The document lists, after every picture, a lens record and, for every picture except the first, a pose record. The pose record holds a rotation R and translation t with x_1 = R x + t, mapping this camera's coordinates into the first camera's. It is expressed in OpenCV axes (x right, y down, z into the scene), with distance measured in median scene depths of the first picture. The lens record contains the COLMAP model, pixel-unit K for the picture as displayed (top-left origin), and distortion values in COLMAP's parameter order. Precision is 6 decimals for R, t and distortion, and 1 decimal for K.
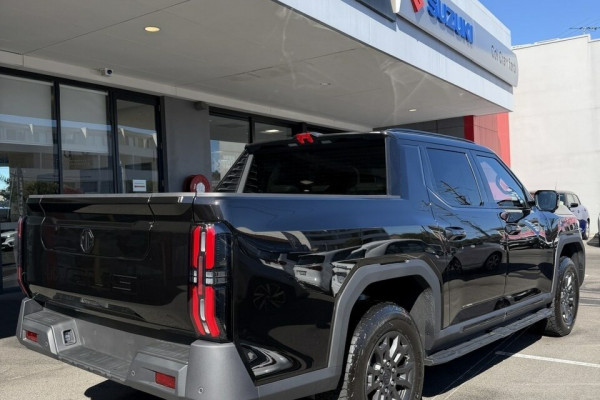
lens RADIAL K [[551.9, 0, 302.9], [0, 551.9, 200.5], [0, 0, 1]] dist [0.142017, -0.242057]
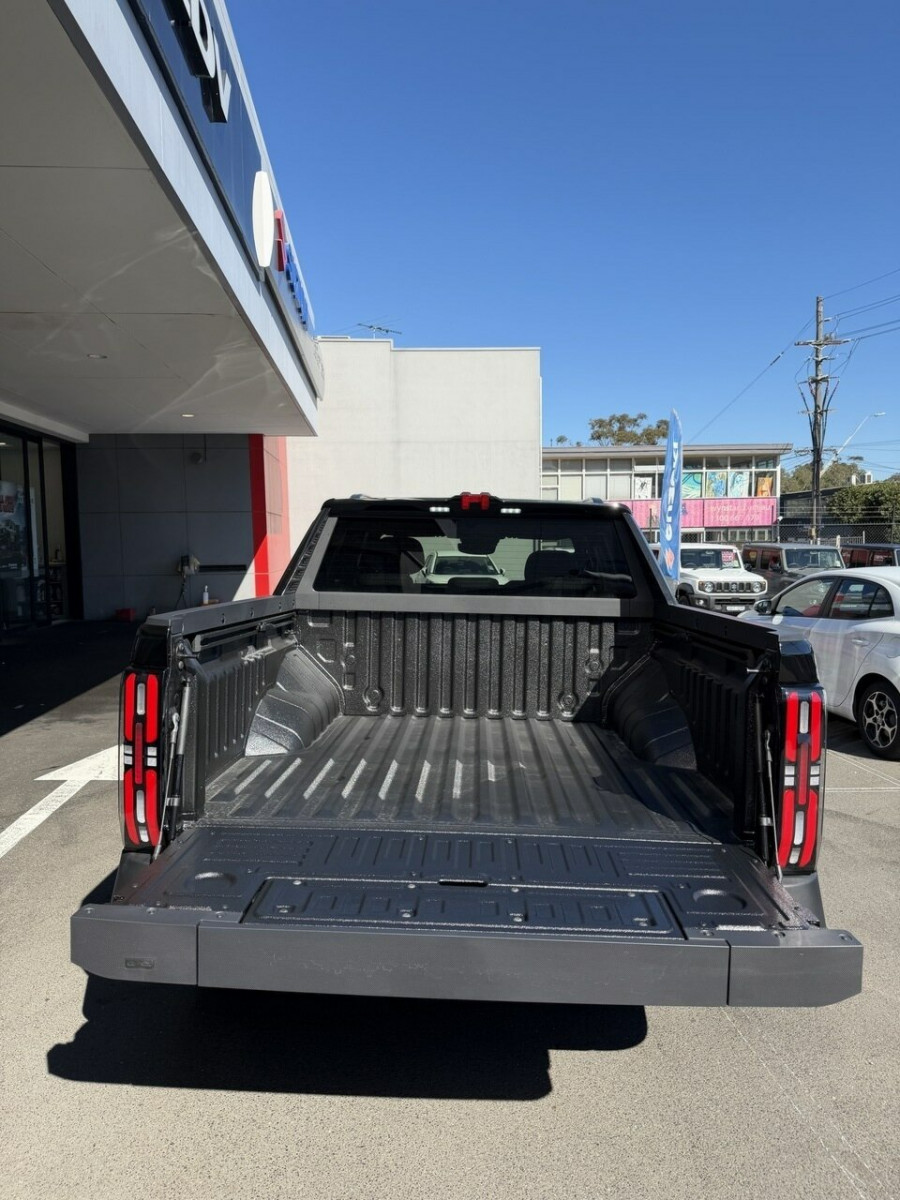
lens RADIAL K [[838.1, 0, 446.5], [0, 838.1, 600.5], [0, 0, 1]] dist [0.068419, -0.097226]
pose [[0.785176, -0.014096, 0.619113, -0.270045], [-0.023309, 0.998360, 0.052292, -0.023629], [-0.618834, -0.055489, 0.783559, 0.134229]]
